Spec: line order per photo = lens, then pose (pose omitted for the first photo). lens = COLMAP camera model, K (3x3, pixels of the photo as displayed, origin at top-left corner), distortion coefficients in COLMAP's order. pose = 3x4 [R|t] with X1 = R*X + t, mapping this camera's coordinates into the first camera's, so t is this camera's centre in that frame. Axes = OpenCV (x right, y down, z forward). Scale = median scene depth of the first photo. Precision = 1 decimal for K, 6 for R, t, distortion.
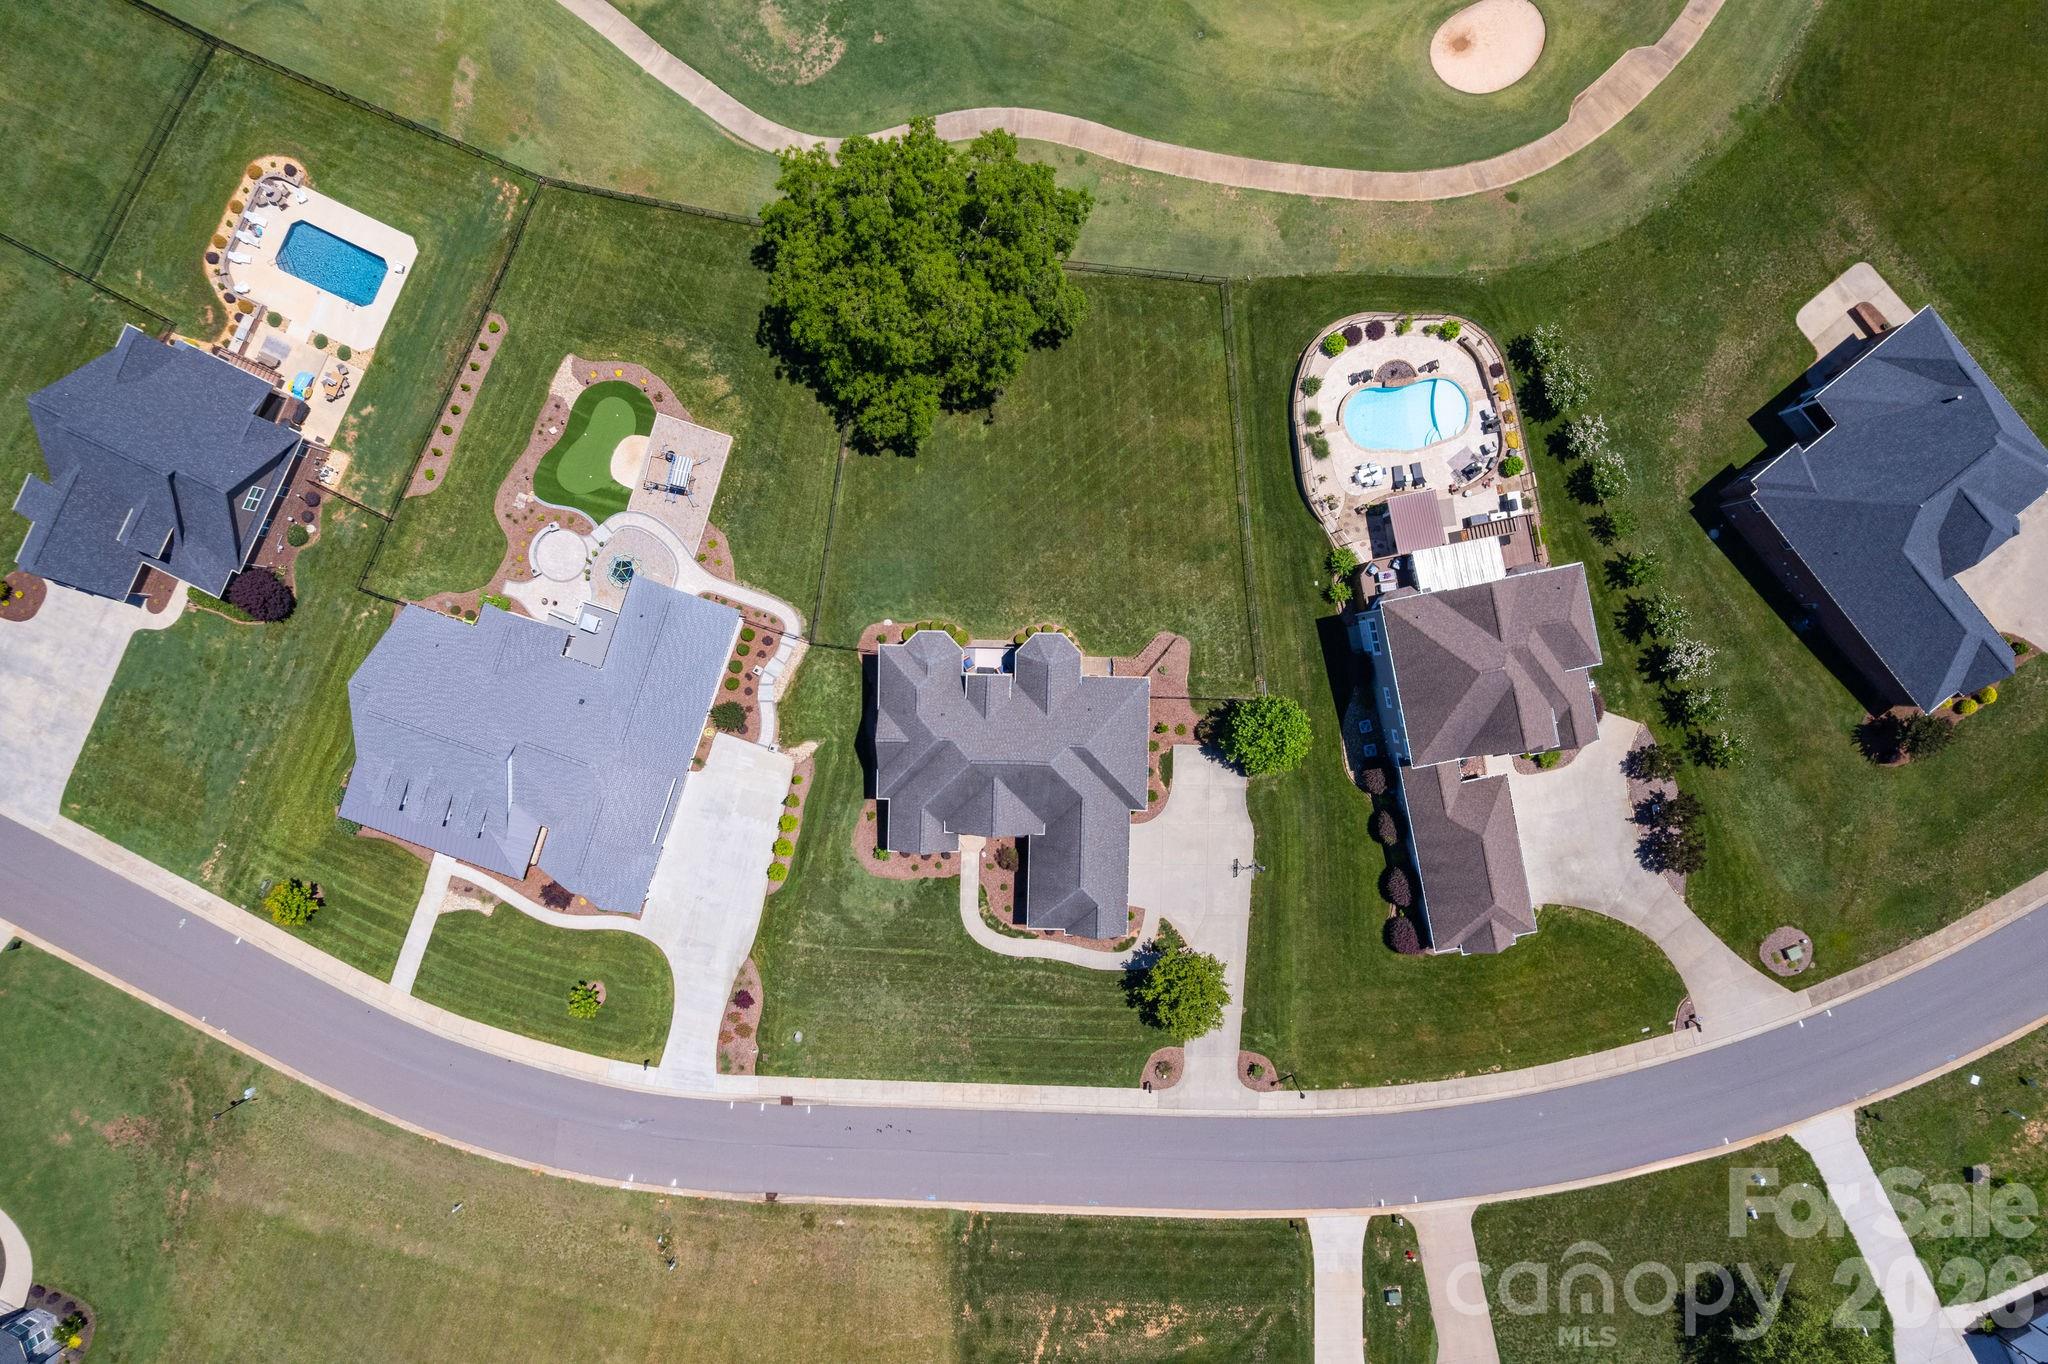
lens RADIAL K [[1312.5, 0, 1026.6], [0, 1312.5, 680.2], [0, 0, 1]] dist [-0.072128, 0.058949]
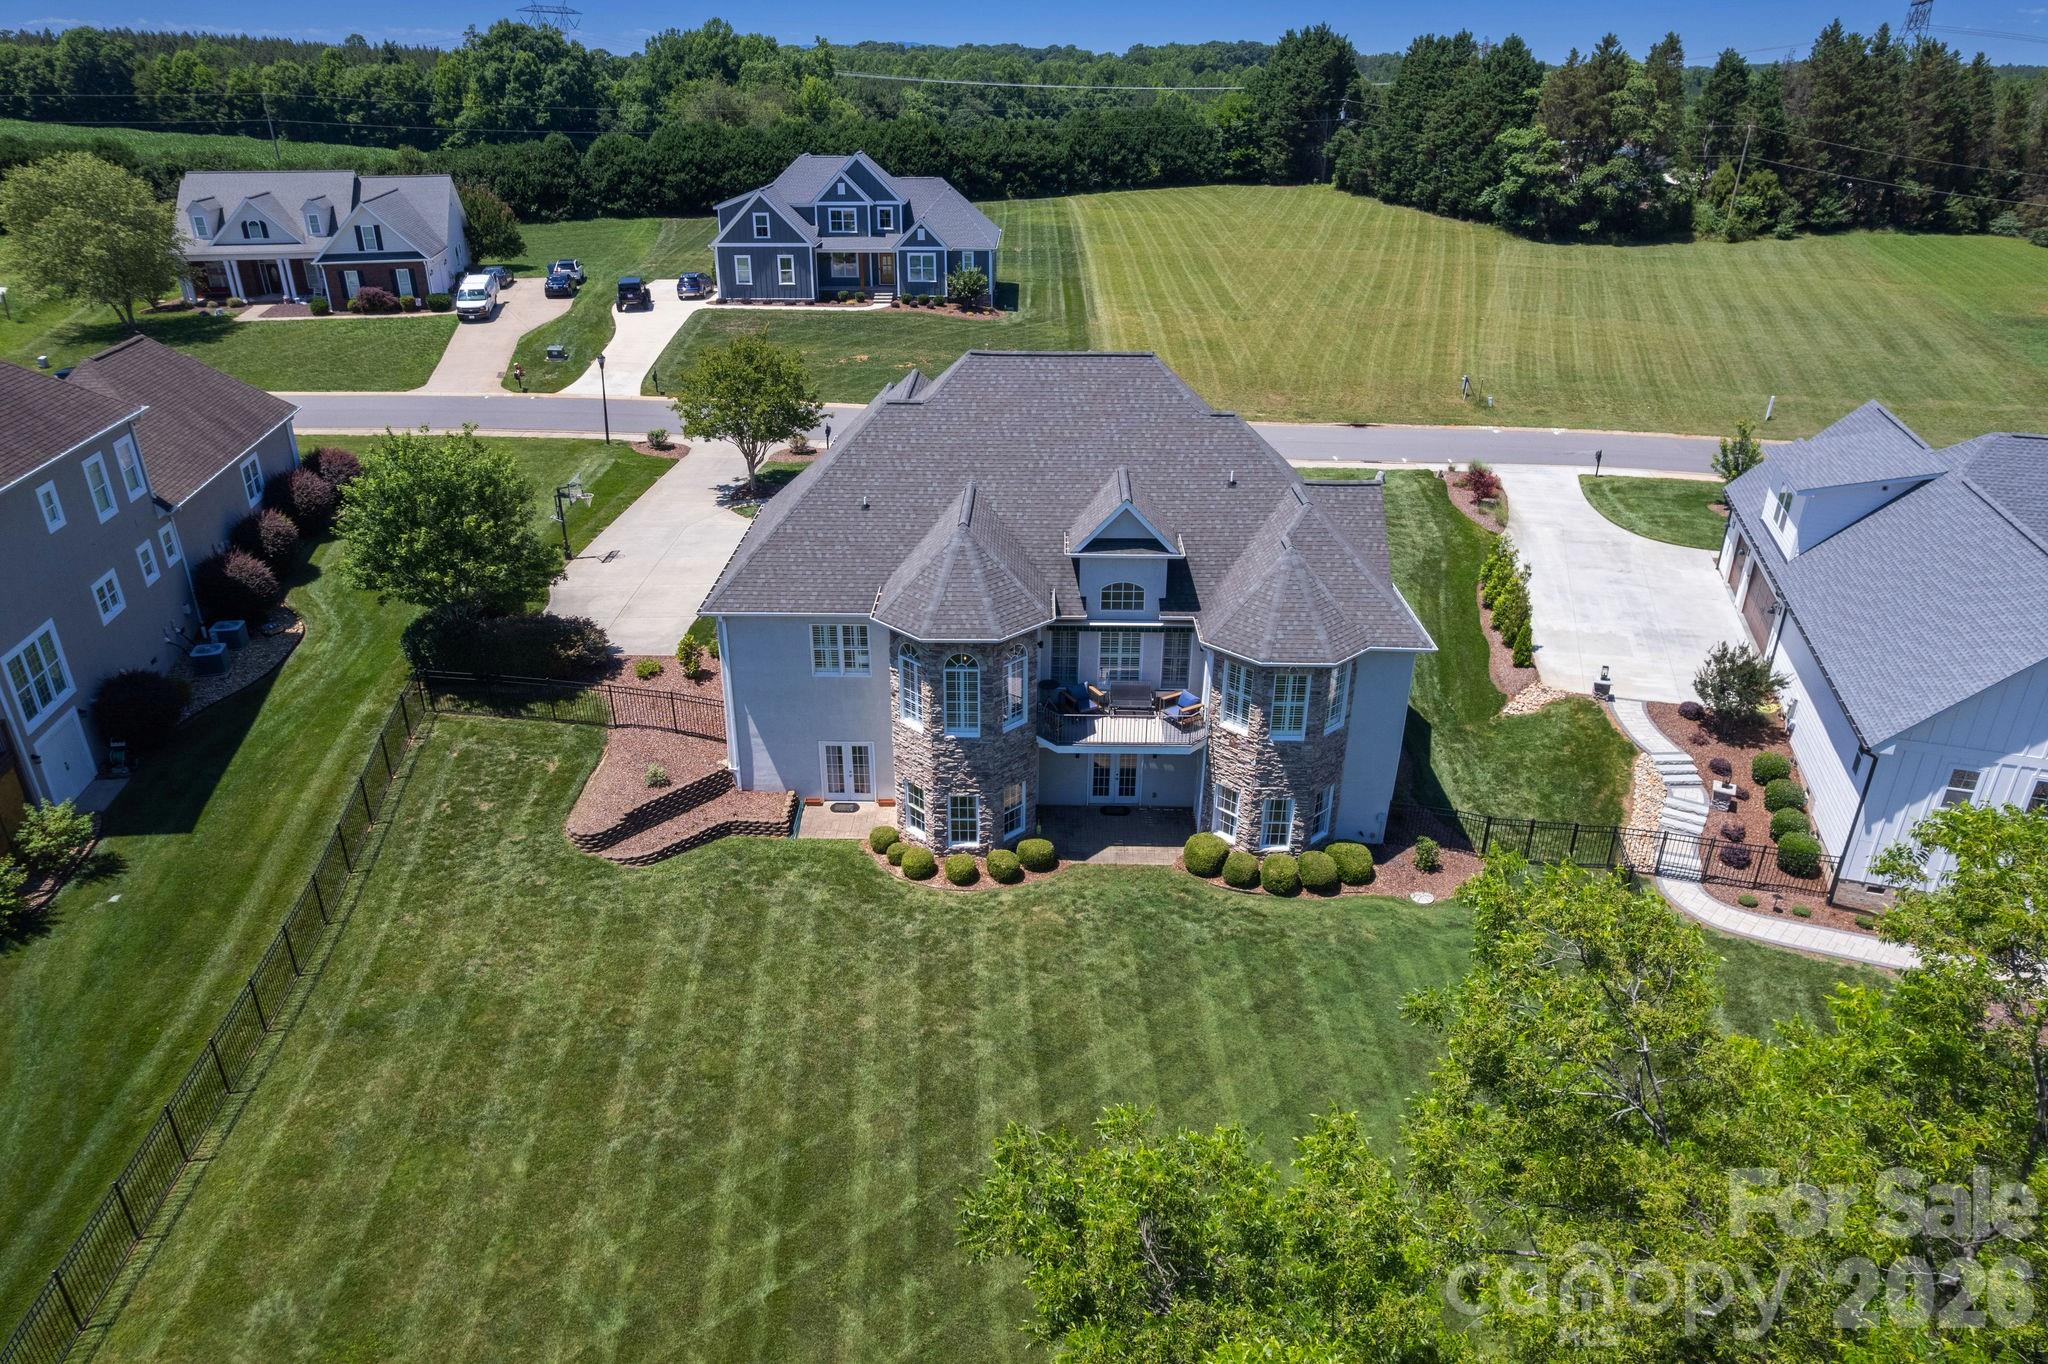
lens RADIAL K [[1312.5, 0, 1019.8], [0, 1312.5, 695.2], [0, 0, 1]] dist [-0.072128, 0.058949]
pose [[-0.999892, -0.007969, -0.012340, 0.005342], [-0.007571, -0.440372, 0.897784, -0.335343], [-0.012589, 0.897780, 0.440264, 0.818914]]
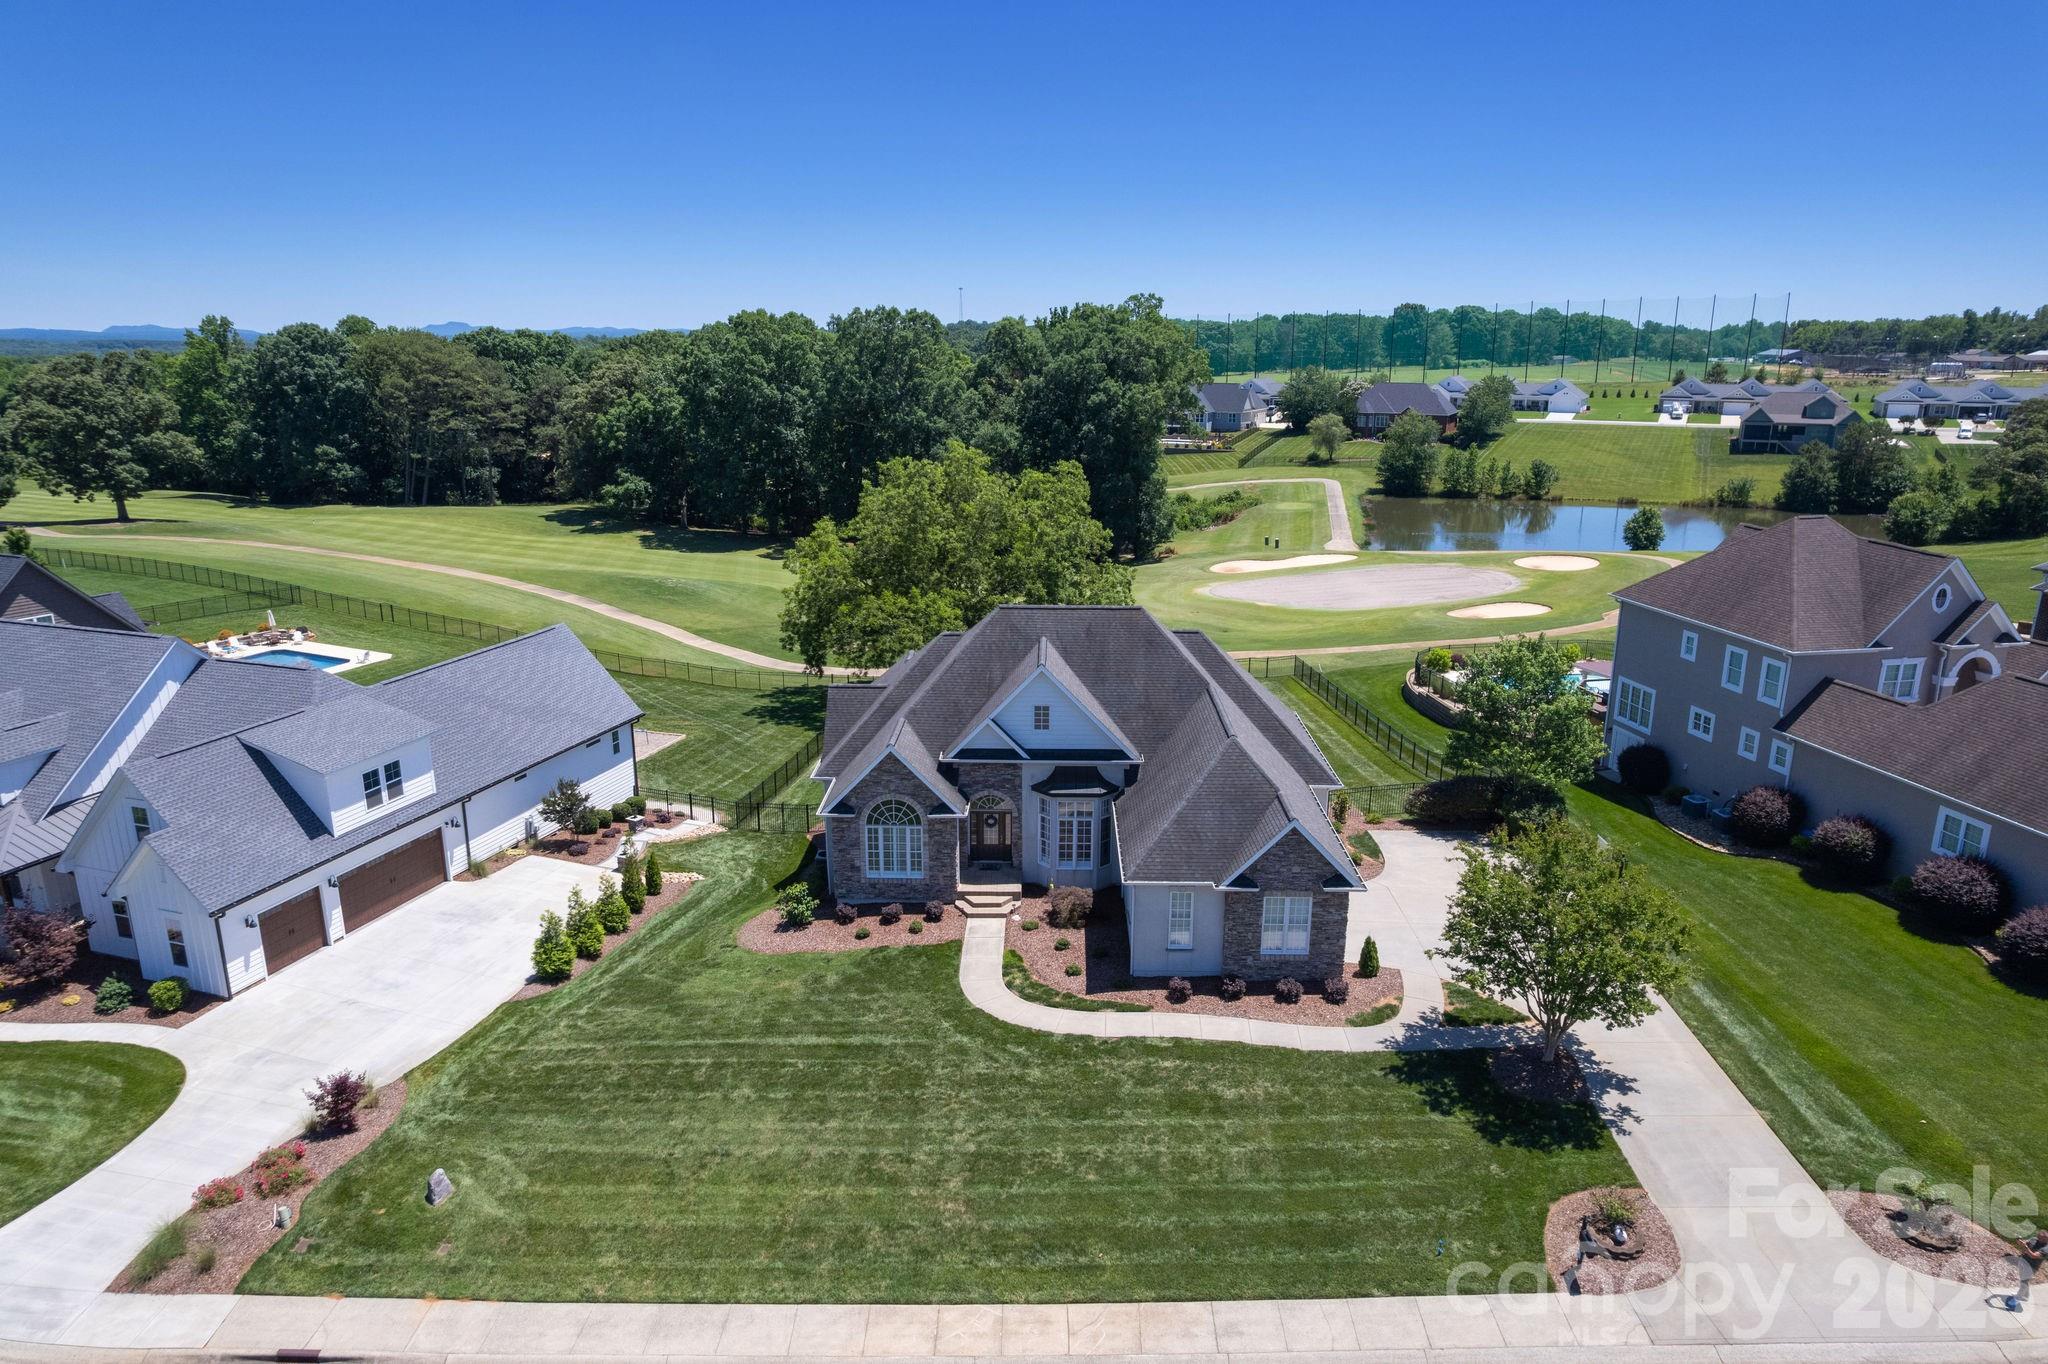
lens RADIAL K [[1312.5, 0, 1012.5], [0, 1312.5, 683.1], [0, 0, 1]] dist [-0.072128, 0.058949]
pose [[0.999963, -0.005381, -0.006769, -0.030225], [-0.005184, 0.253593, -0.967297, 0.551782], [0.006921, 0.967296, 0.253555, 0.799204]]
